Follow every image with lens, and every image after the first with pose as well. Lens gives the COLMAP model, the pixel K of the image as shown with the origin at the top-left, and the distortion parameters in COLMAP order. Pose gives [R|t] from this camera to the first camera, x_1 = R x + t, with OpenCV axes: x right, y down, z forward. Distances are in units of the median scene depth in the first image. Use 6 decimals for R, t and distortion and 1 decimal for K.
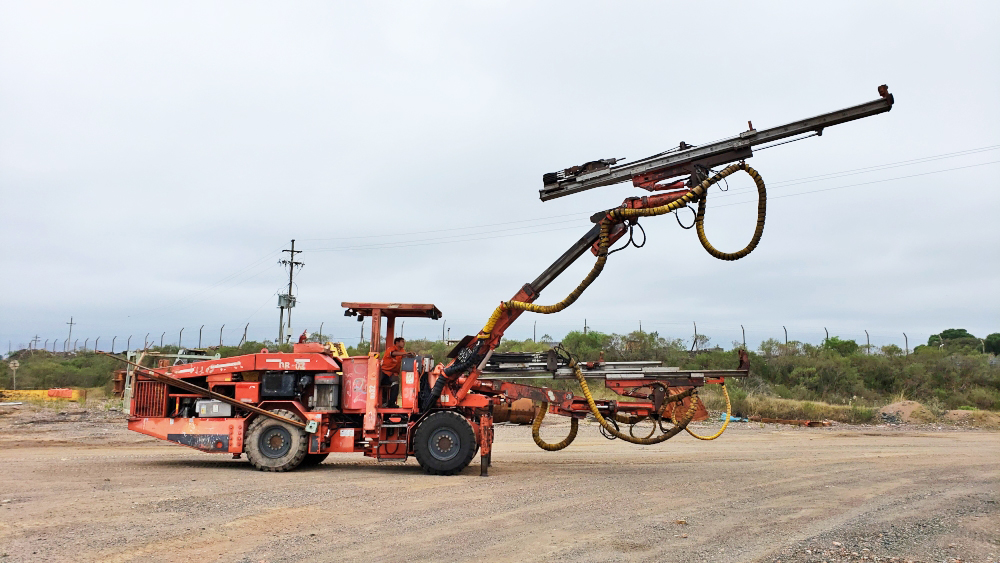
lens RADIAL K [[798.9, 0, 504.9], [0, 798.9, 265.0], [0, 0, 1]] dist [0.015625, 0.001598]
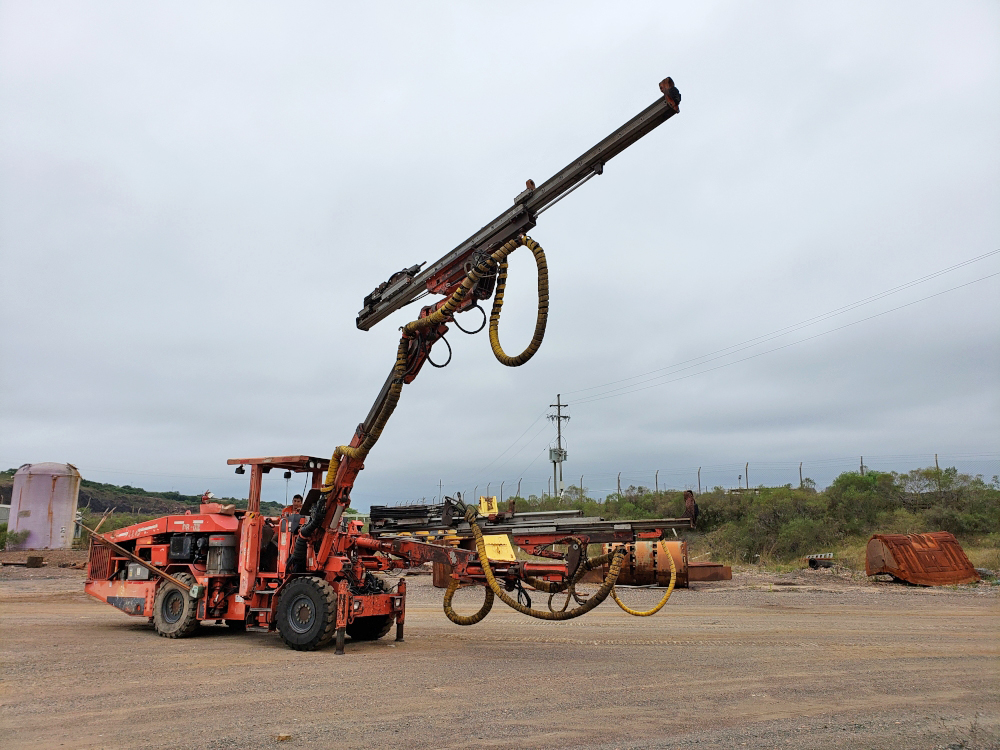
lens RADIAL K [[809.3, 0, 500.0], [0, 809.3, 375.0], [0, 0, 1]] dist [0.018437, -0.000684]
pose [[0.876078, -0.110141, -0.469421, 0.549666], [0.086024, 0.993645, -0.072594, 0.045715], [0.474433, 0.023217, 0.879985, 0.303923]]
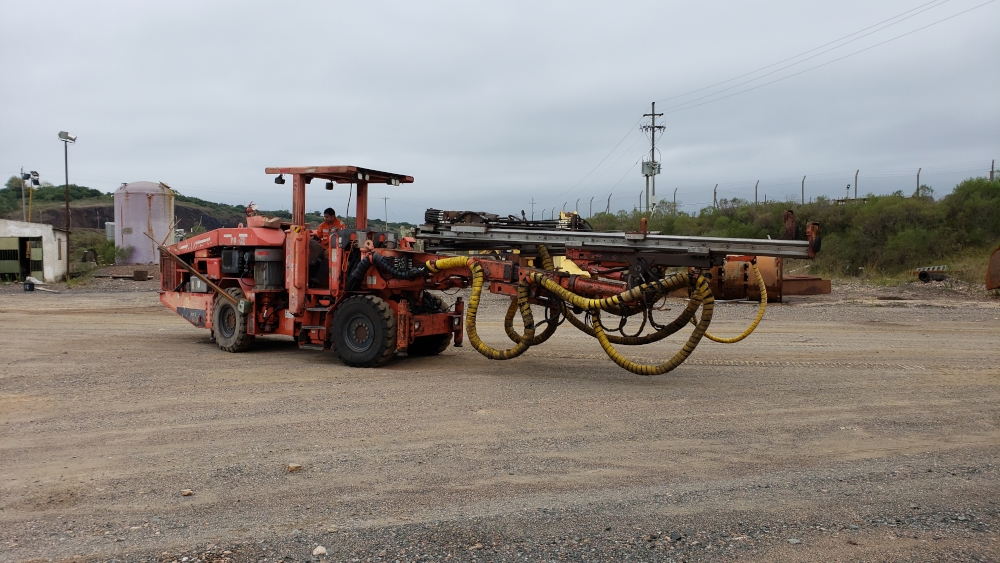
lens RADIAL K [[798.9, 0, 504.9], [0, 798.9, 265.0], [0, 0, 1]] dist [0.015625, 0.001598]
pose [[0.812602, -0.010582, -0.582722, 0.525322], [0.105113, 0.986101, 0.128672, 0.066812], [0.573261, -0.165811, 0.802420, 0.432534]]
